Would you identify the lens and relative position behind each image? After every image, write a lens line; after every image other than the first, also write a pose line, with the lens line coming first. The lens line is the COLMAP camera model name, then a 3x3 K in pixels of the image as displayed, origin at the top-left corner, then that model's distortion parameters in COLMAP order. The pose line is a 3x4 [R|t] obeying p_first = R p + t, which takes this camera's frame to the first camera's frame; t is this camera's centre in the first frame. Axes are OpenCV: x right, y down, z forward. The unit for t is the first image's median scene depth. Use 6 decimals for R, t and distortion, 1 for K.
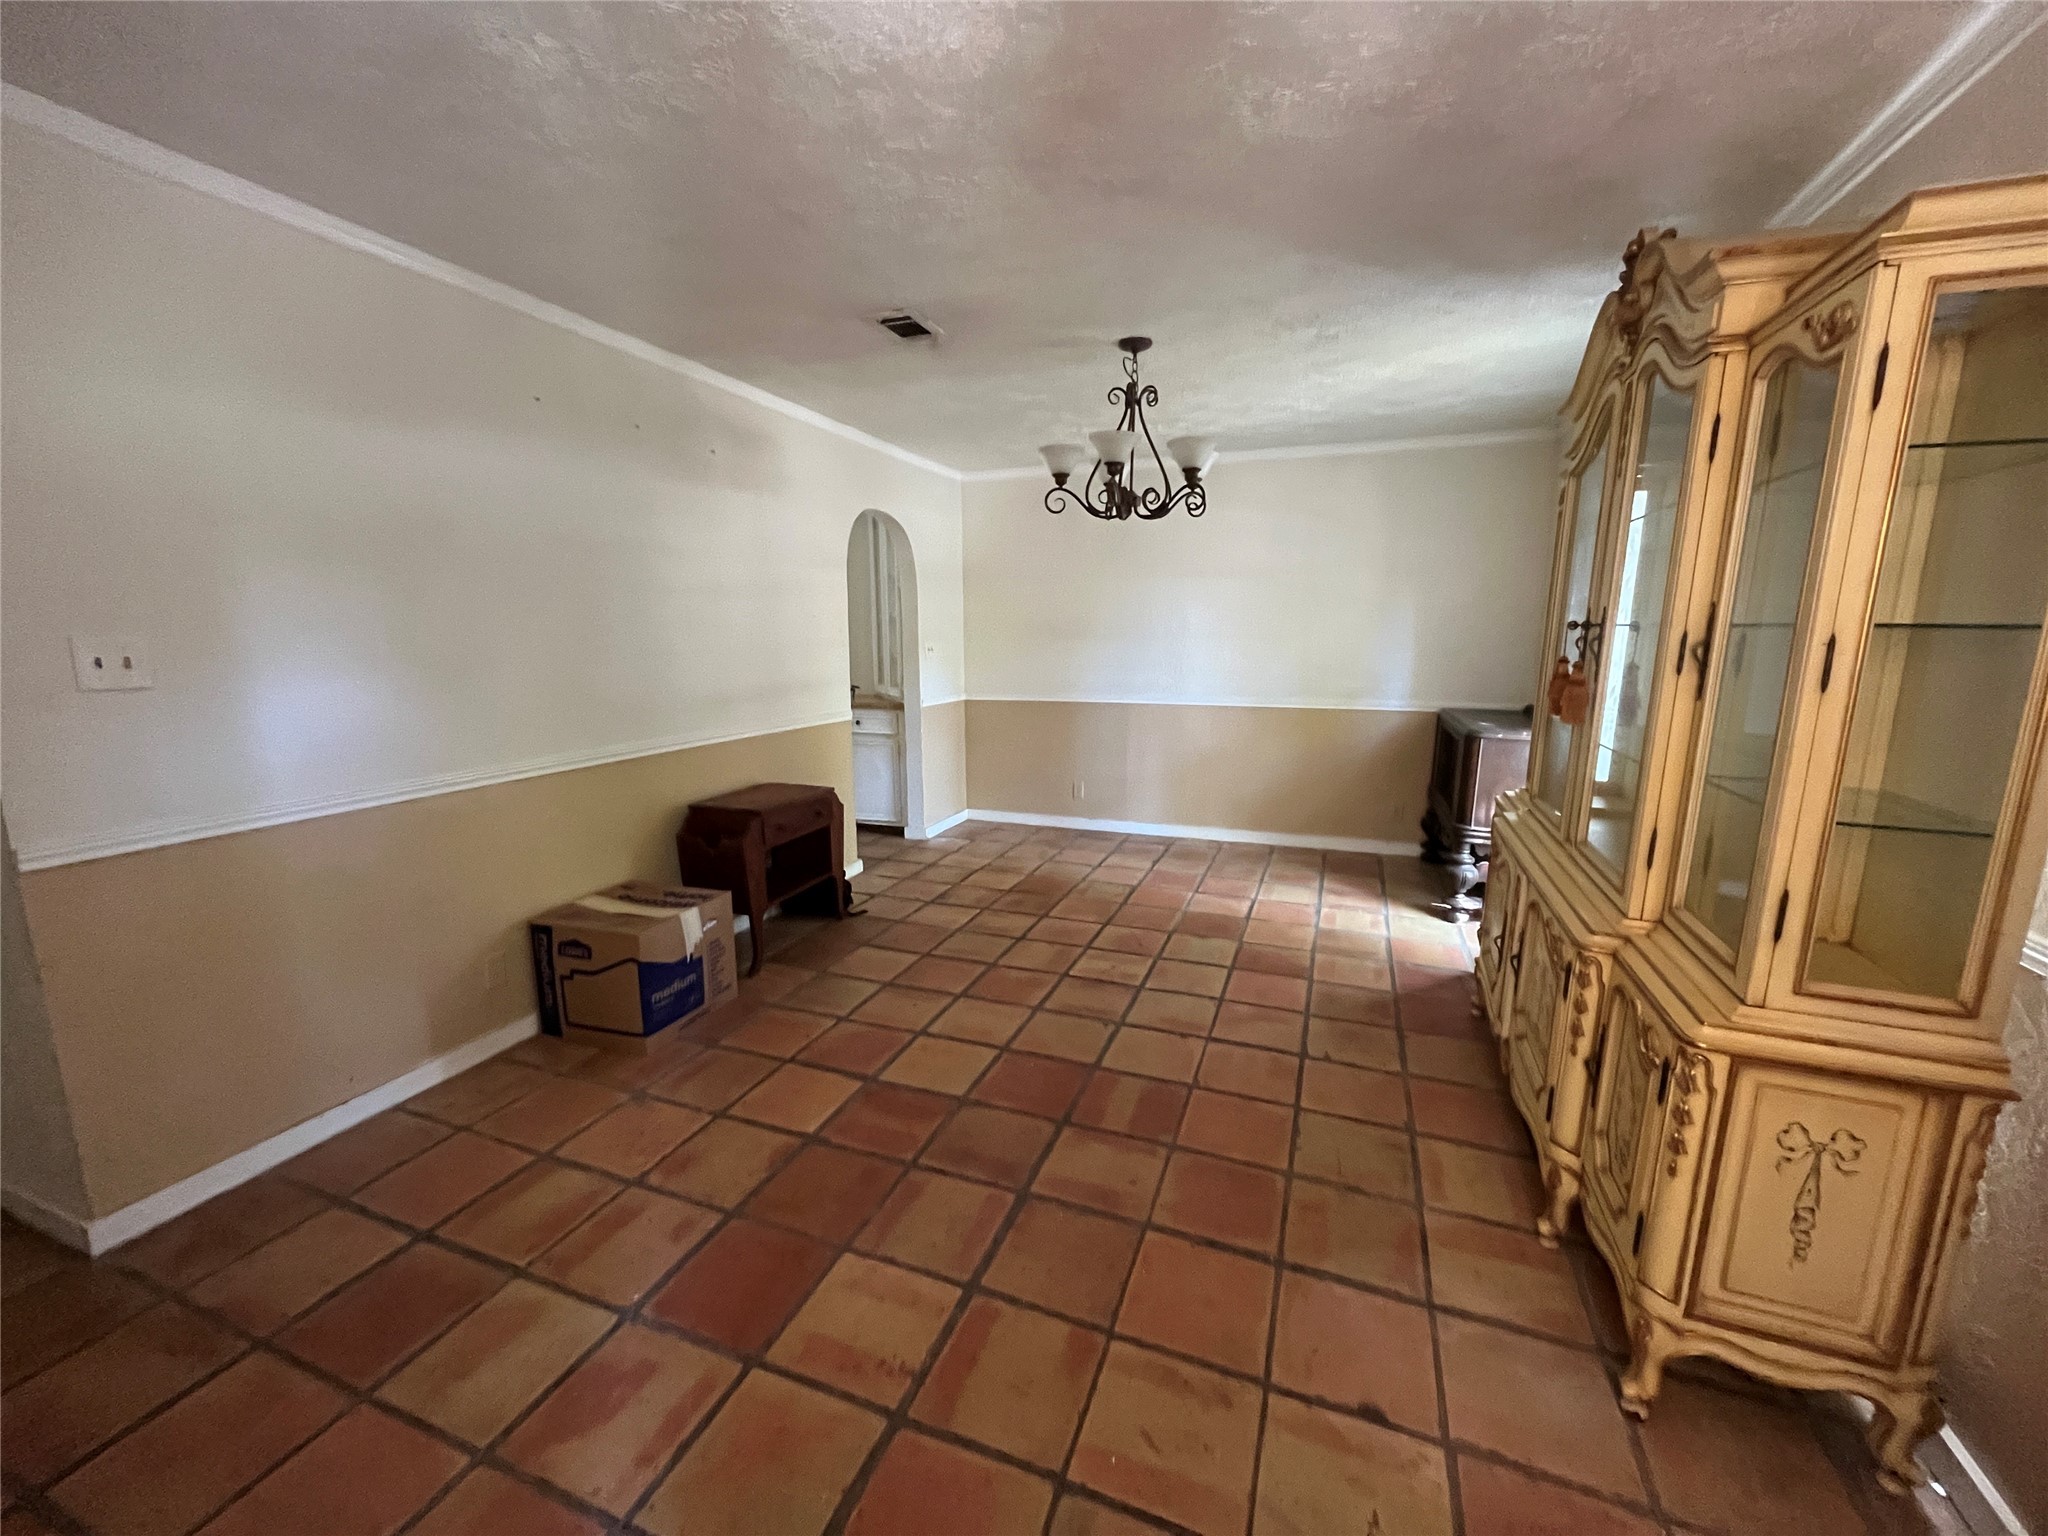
lens RADIAL K [[820.0, 0, 1030.1], [0, 820.0, 766.2], [0, 0, 1]] dist [-0.001300, 0.000270]
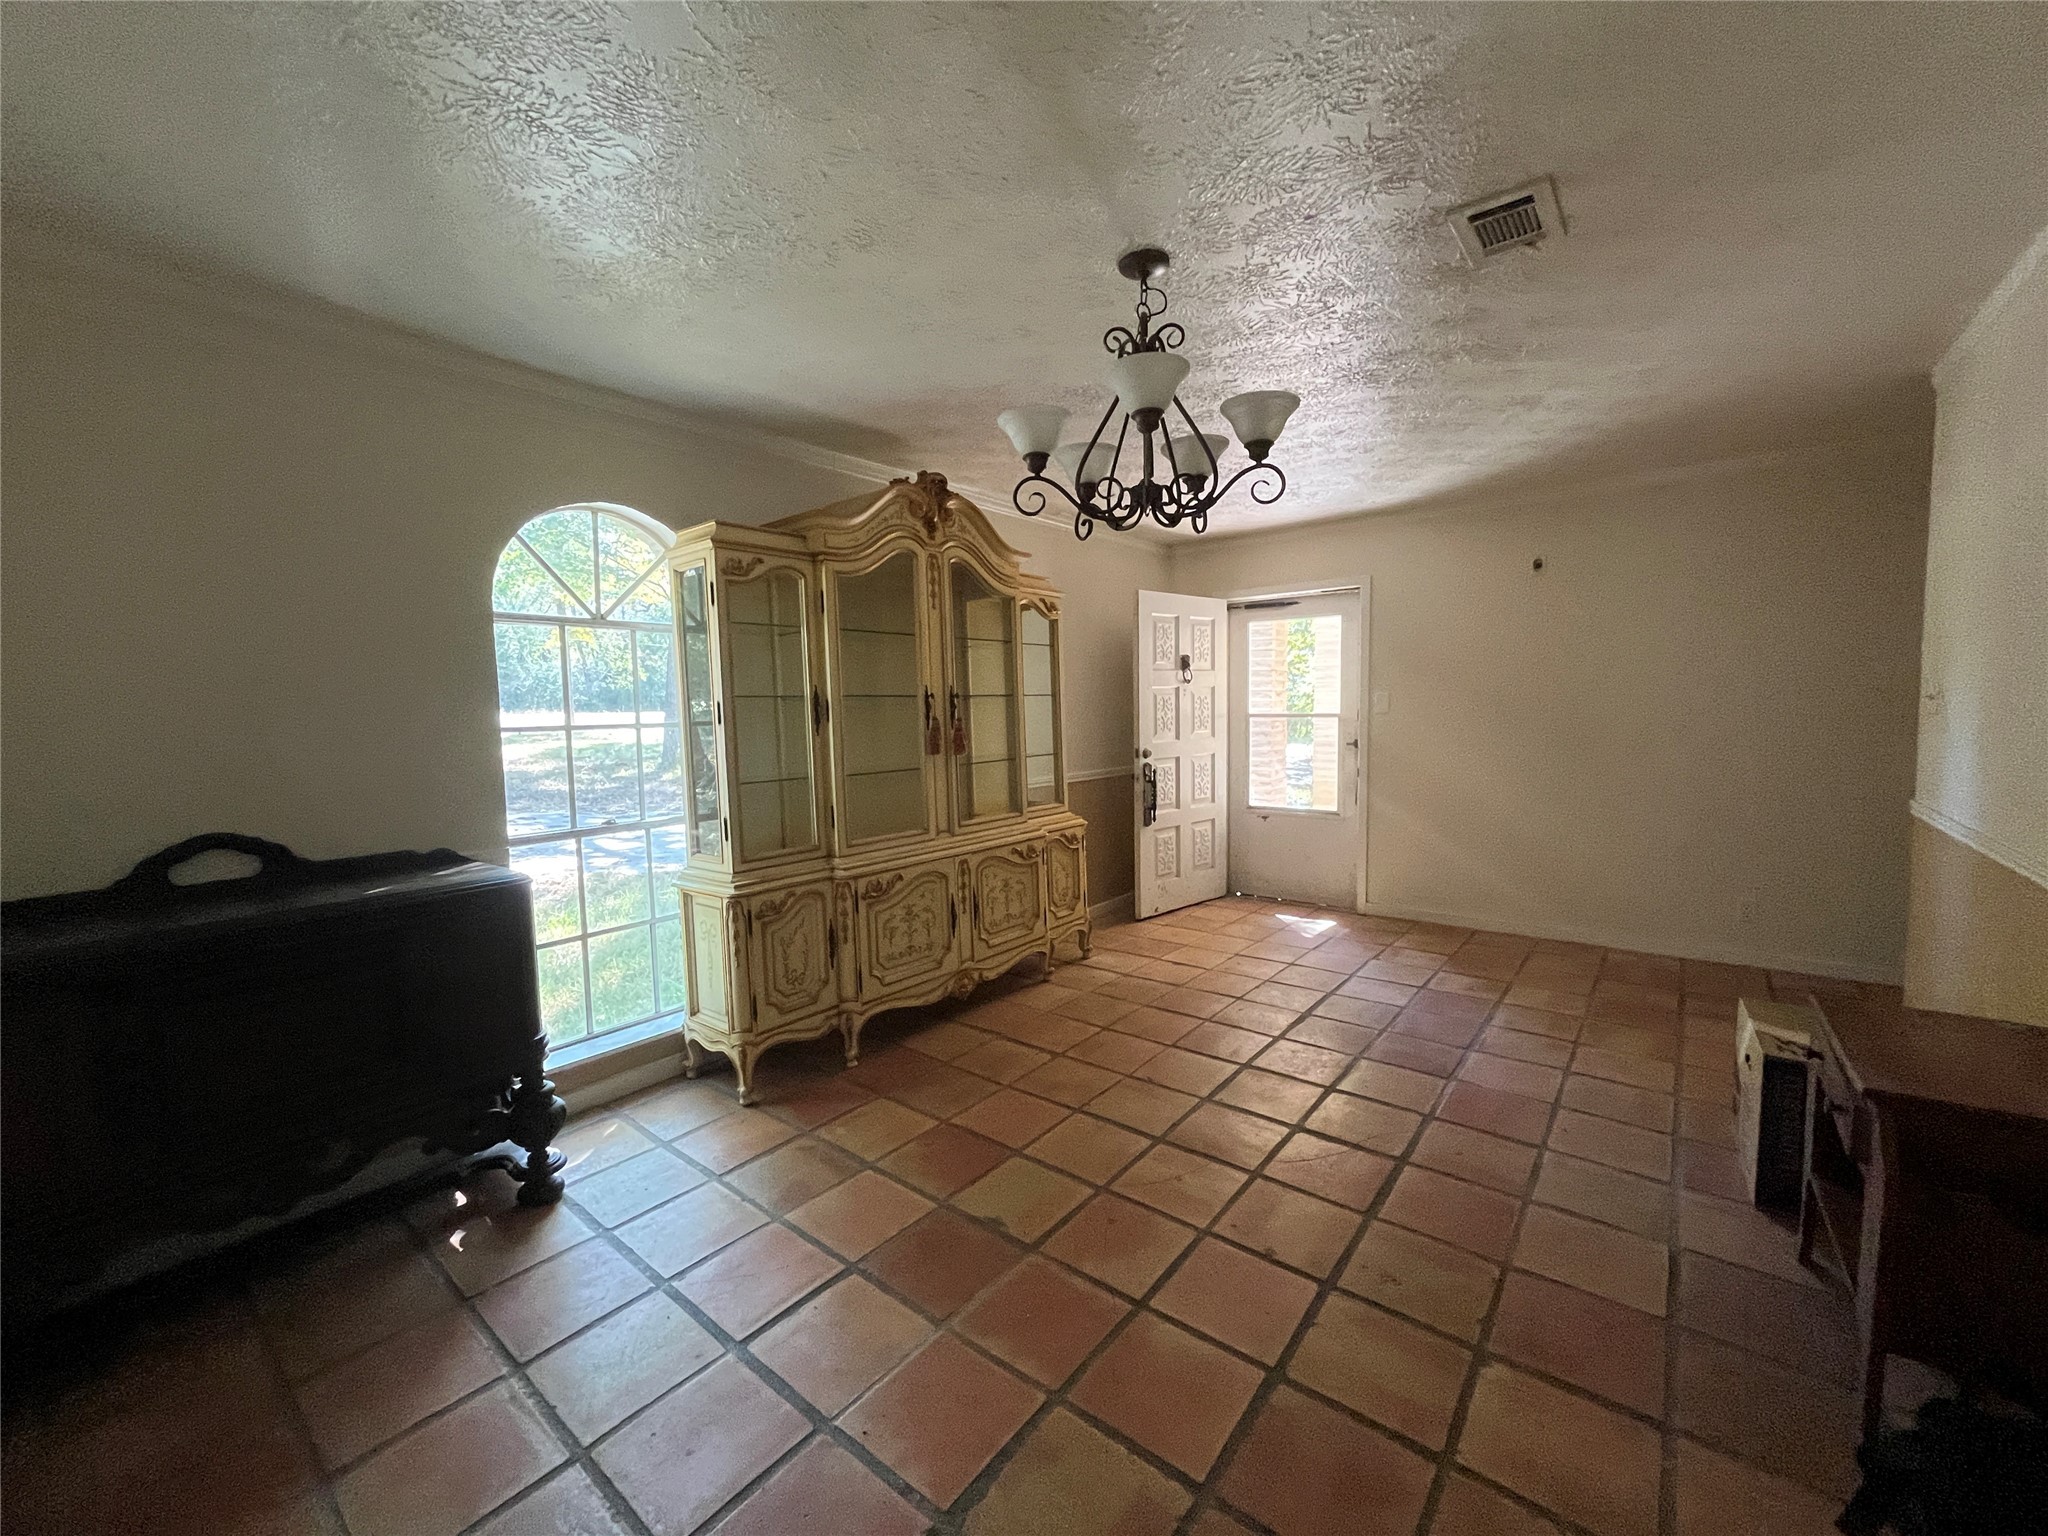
lens RADIAL K [[820.0, 0, 1030.1], [0, 820.0, 766.2], [0, 0, 1]] dist [-0.001300, 0.000270]
pose [[-0.950206, -0.004245, 0.311595, 0.006902], [0.075140, 0.967283, 0.242316, -0.262994], [-0.302429, 0.253664, -0.918799, 1.565968]]
